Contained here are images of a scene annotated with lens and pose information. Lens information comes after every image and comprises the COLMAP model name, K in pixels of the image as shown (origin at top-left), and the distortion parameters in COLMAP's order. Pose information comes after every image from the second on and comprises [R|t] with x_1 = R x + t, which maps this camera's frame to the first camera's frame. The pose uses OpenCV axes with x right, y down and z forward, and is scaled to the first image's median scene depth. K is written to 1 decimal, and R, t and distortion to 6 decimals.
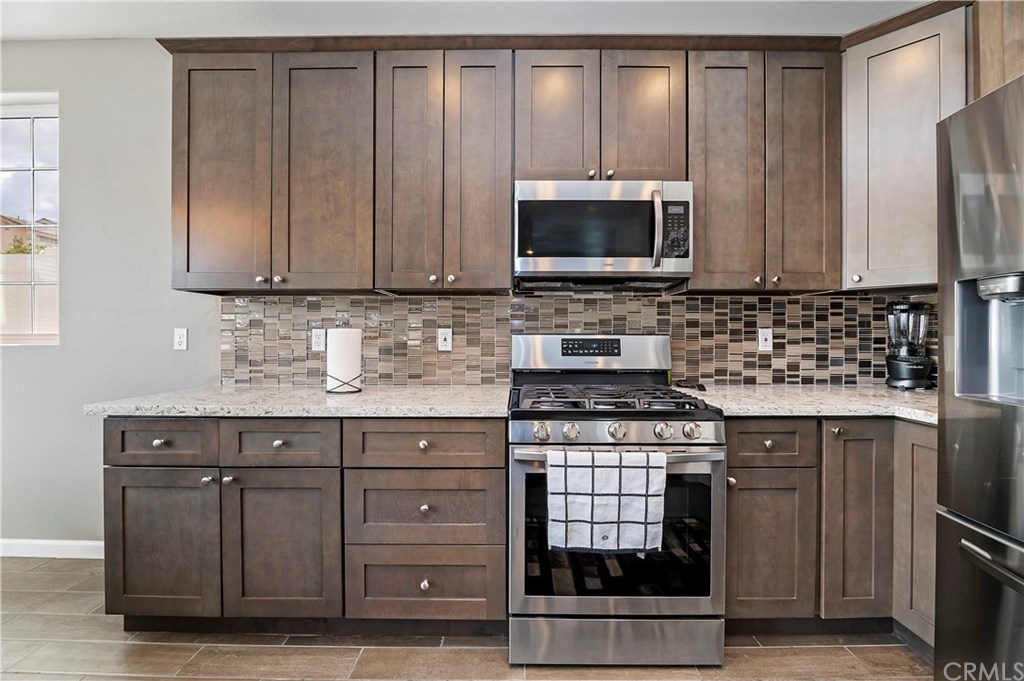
lens RADIAL K [[426.5, 0, 536.6], [0, 426.5, 340.9], [0, 0, 1]] dist [-0.009640, 0.000252]
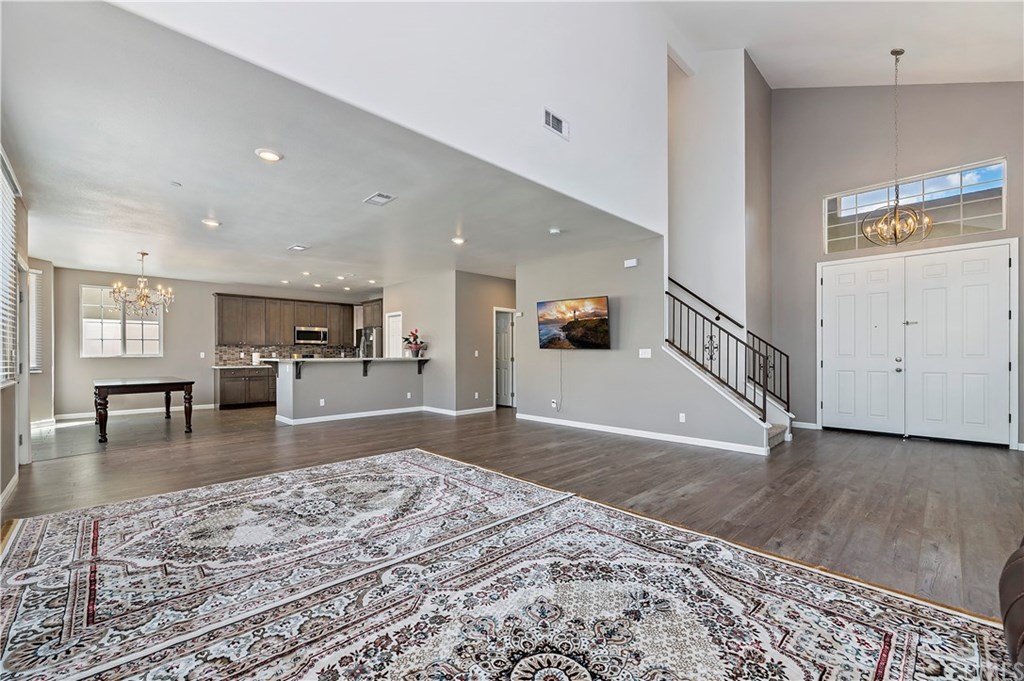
lens RADIAL K [[426.5, 0, 529.4], [0, 426.5, 349.5], [0, 0, 1]] dist [-0.009640, 0.000252]
pose [[0.690926, 0.006696, 0.722894, -1.900740], [0.008738, 0.999807, -0.017613, 0.051352], [-0.722872, 0.018486, 0.690734, -4.899433]]
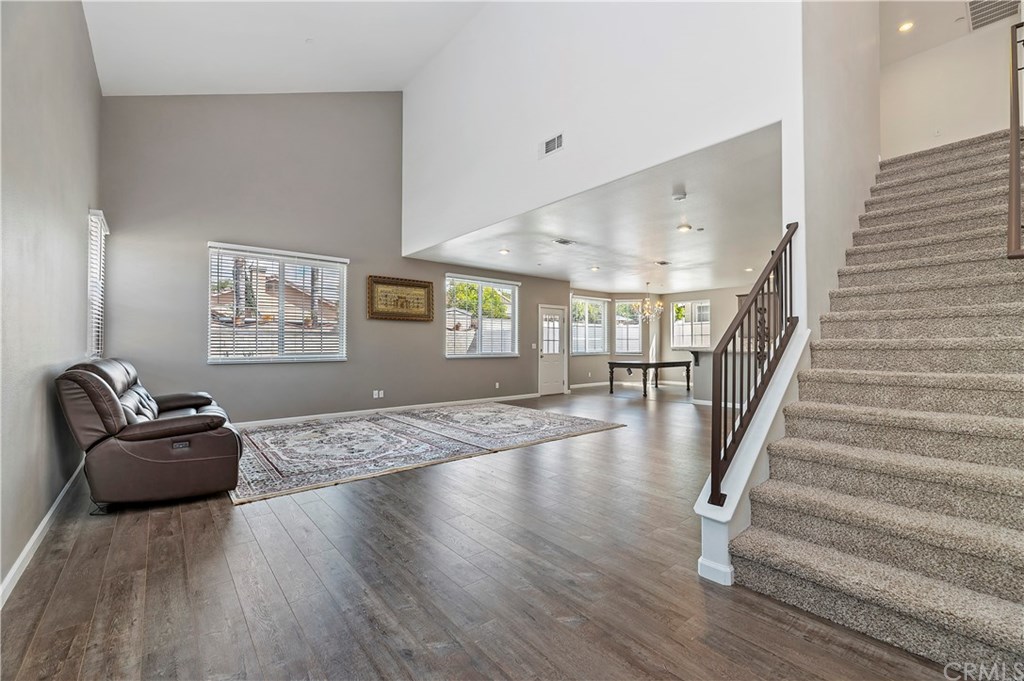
lens RADIAL K [[426.5, 0, 501.7], [0, 426.5, 337.1], [0, 0, 1]] dist [-0.009640, 0.000252]
pose [[0.635420, -0.015793, -0.772006, 1.641932], [-0.005705, 0.999668, -0.025146, 0.045452], [0.772146, 0.020383, 0.635118, -5.325411]]
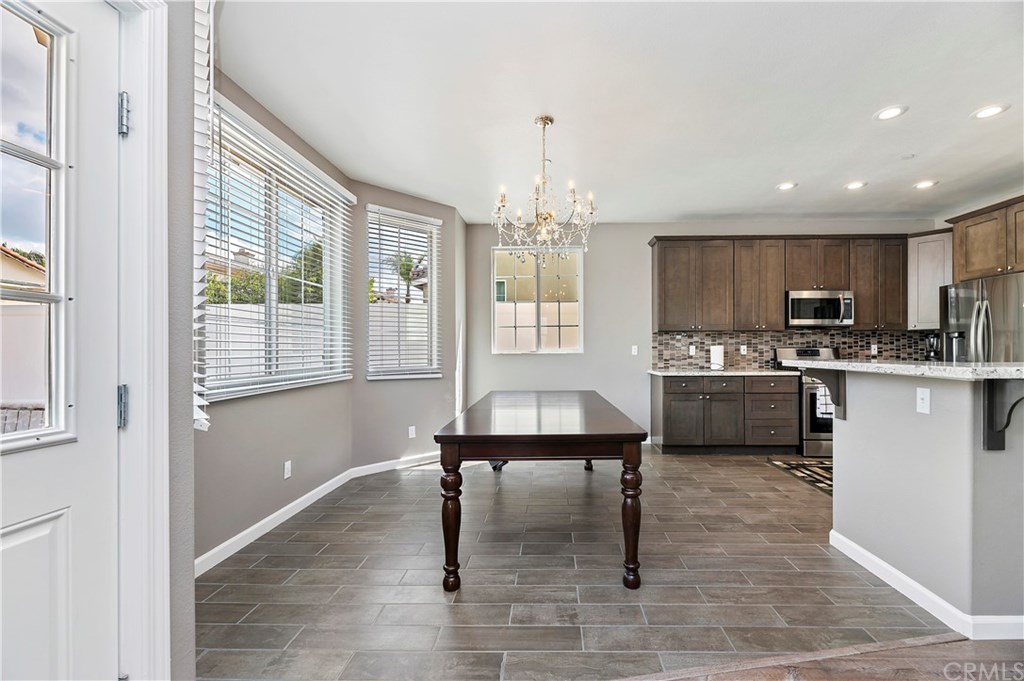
lens RADIAL K [[426.5, 0, 548.2], [0, 426.5, 350.1], [0, 0, 1]] dist [-0.009640, 0.000252]
pose [[0.999980, -0.003890, 0.004918, -1.554272], [0.003935, 0.999950, -0.009177, 0.018660], [-0.004882, 0.009196, 0.999946, -1.640986]]
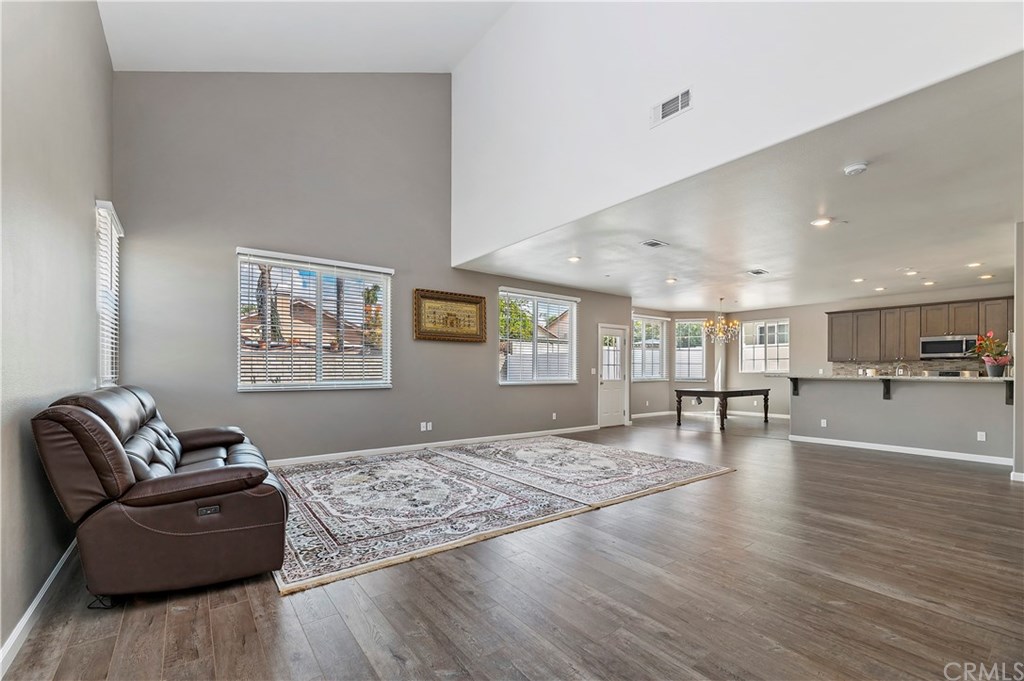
lens RADIAL K [[426.5, 0, 484.3], [0, 426.5, 371.2], [0, 0, 1]] dist [-0.009640, 0.000252]
pose [[0.578186, 0.001811, -0.815903, 0.911275], [-0.007861, 0.999963, -0.003351, 0.044615], [0.815867, 0.008351, 0.578179, -5.289697]]
